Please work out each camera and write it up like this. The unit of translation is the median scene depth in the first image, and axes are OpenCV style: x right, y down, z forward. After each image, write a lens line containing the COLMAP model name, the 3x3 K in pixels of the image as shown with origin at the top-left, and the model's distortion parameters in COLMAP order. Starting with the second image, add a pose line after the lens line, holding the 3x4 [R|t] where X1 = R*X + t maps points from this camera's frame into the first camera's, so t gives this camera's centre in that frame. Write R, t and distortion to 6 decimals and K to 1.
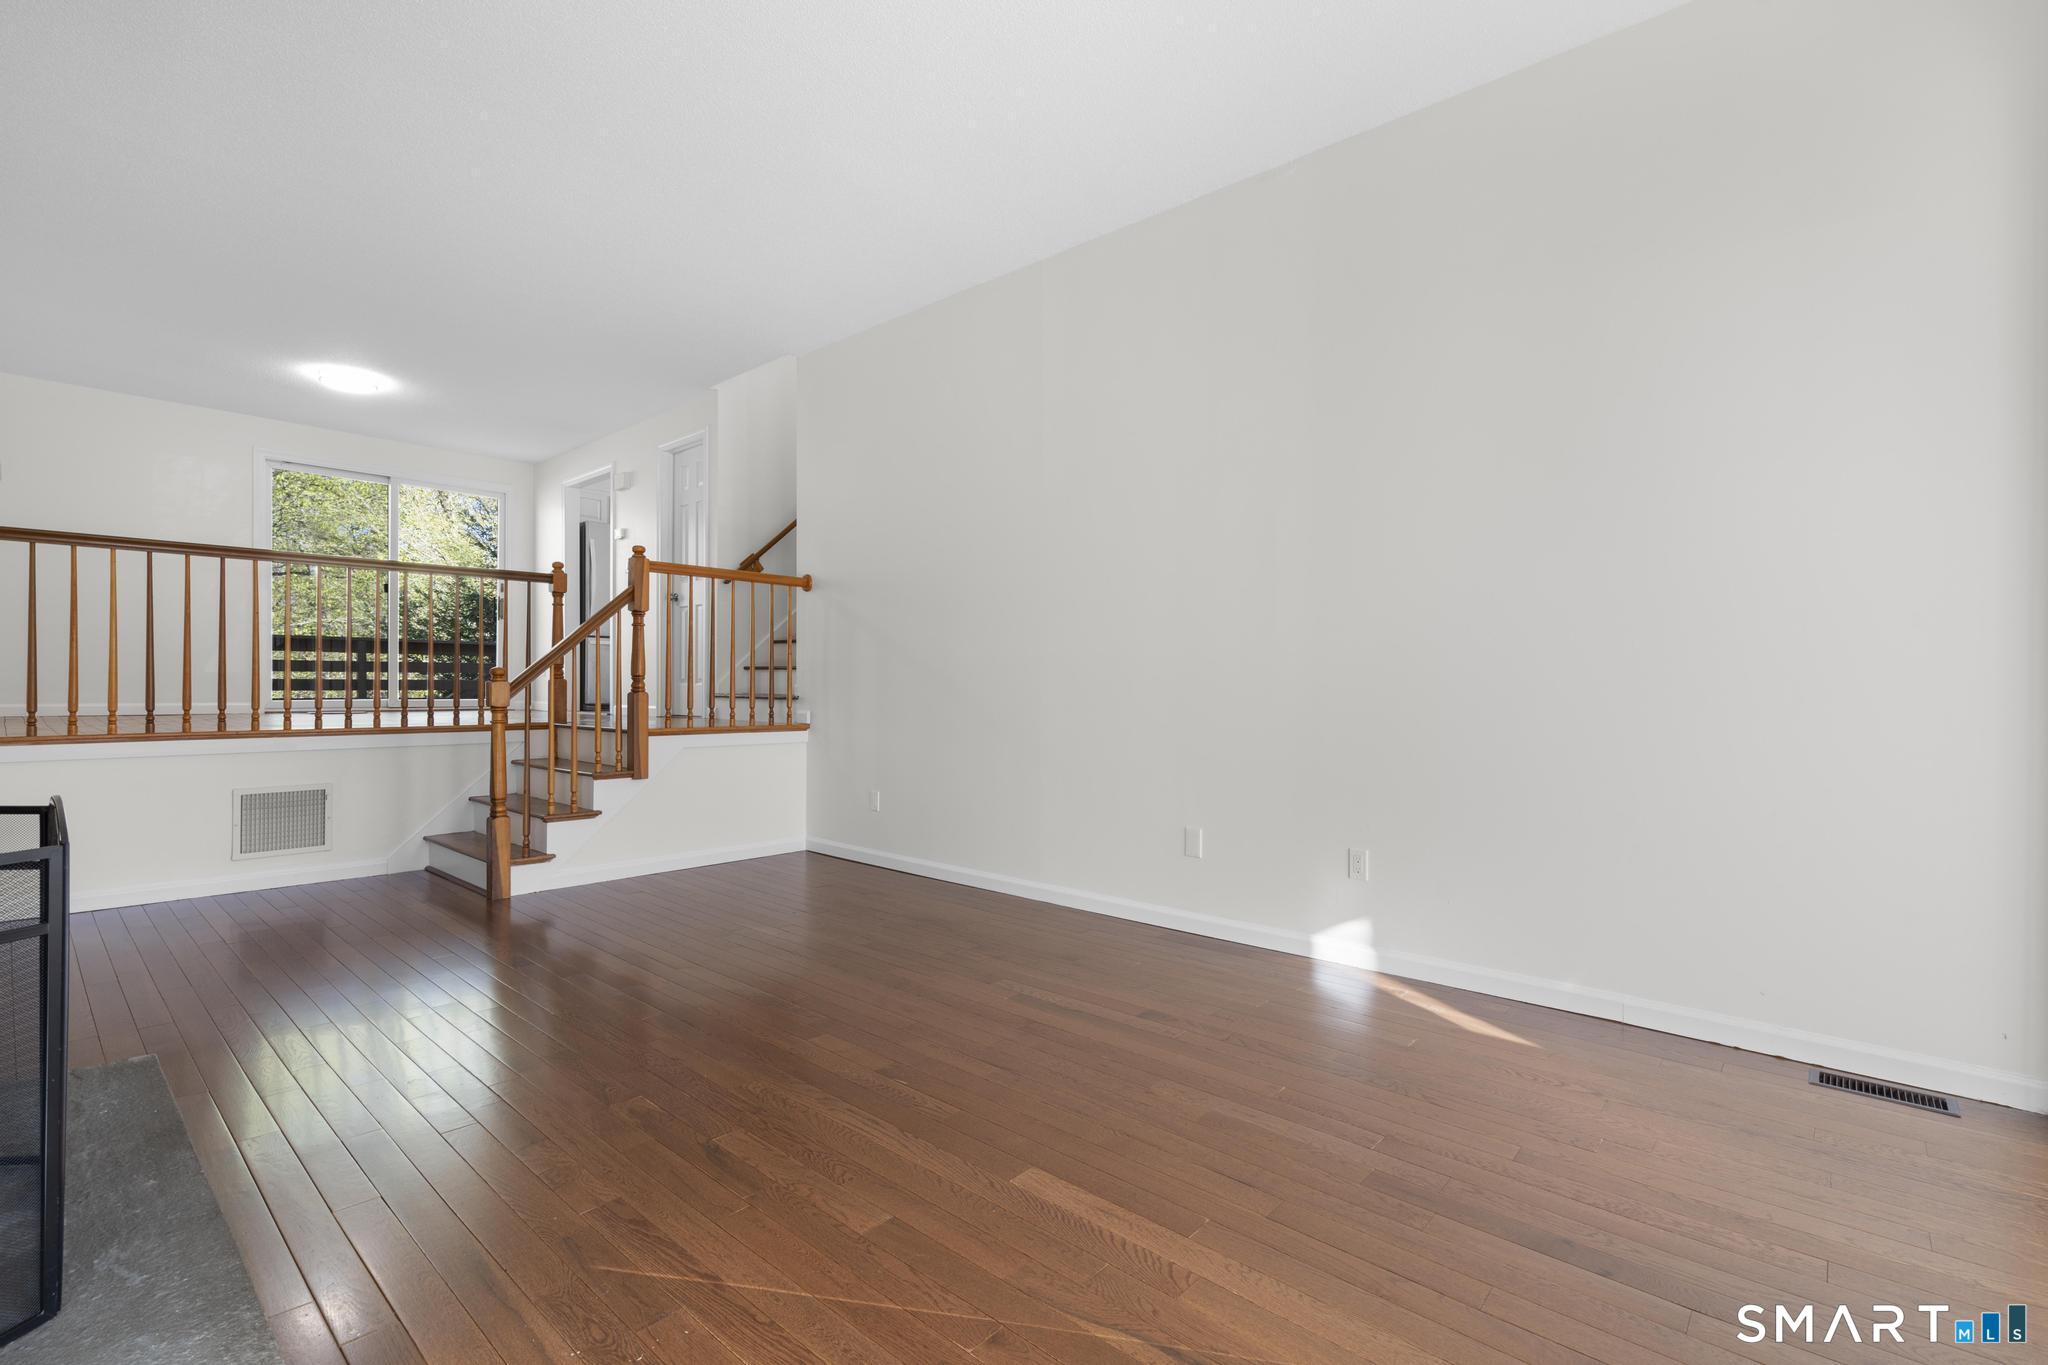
lens RADIAL K [[917.5, 0, 1022.4], [0, 917.5, 686.2], [0, 0, 1]] dist [-0.009882, 0.005465]
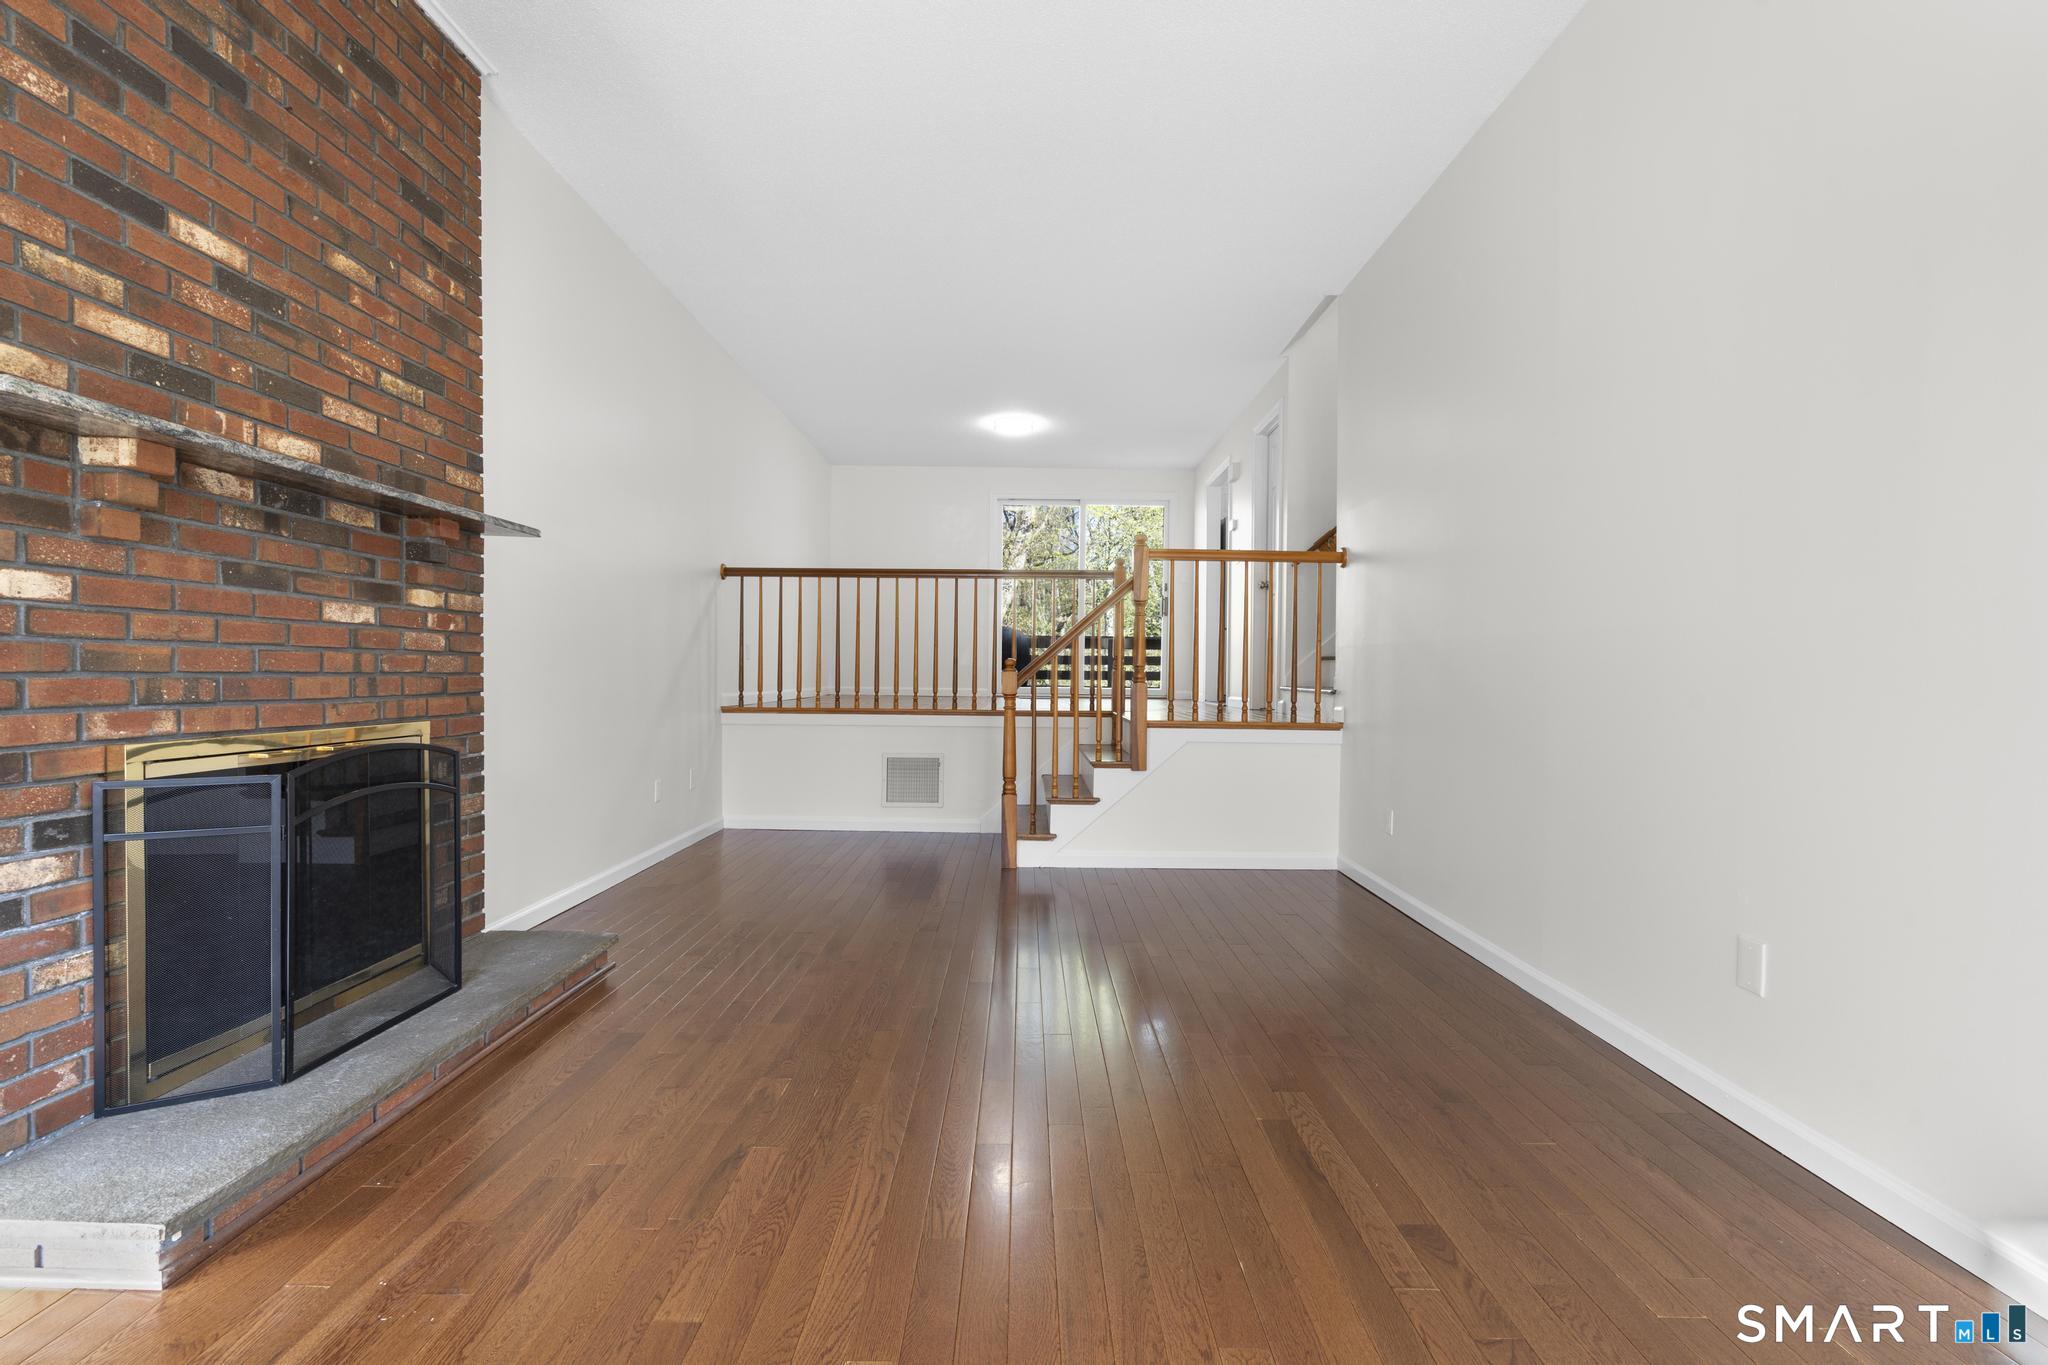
lens RADIAL K [[917.5, 0, 1022.4], [0, 917.5, 686.2], [0, 0, 1]] dist [-0.009882, 0.005465]
pose [[0.667560, 0.014175, -0.744421, 0.233431], [-0.008908, 0.999899, 0.011051, 0.000135], [0.744502, -0.000746, 0.667619, 0.239904]]
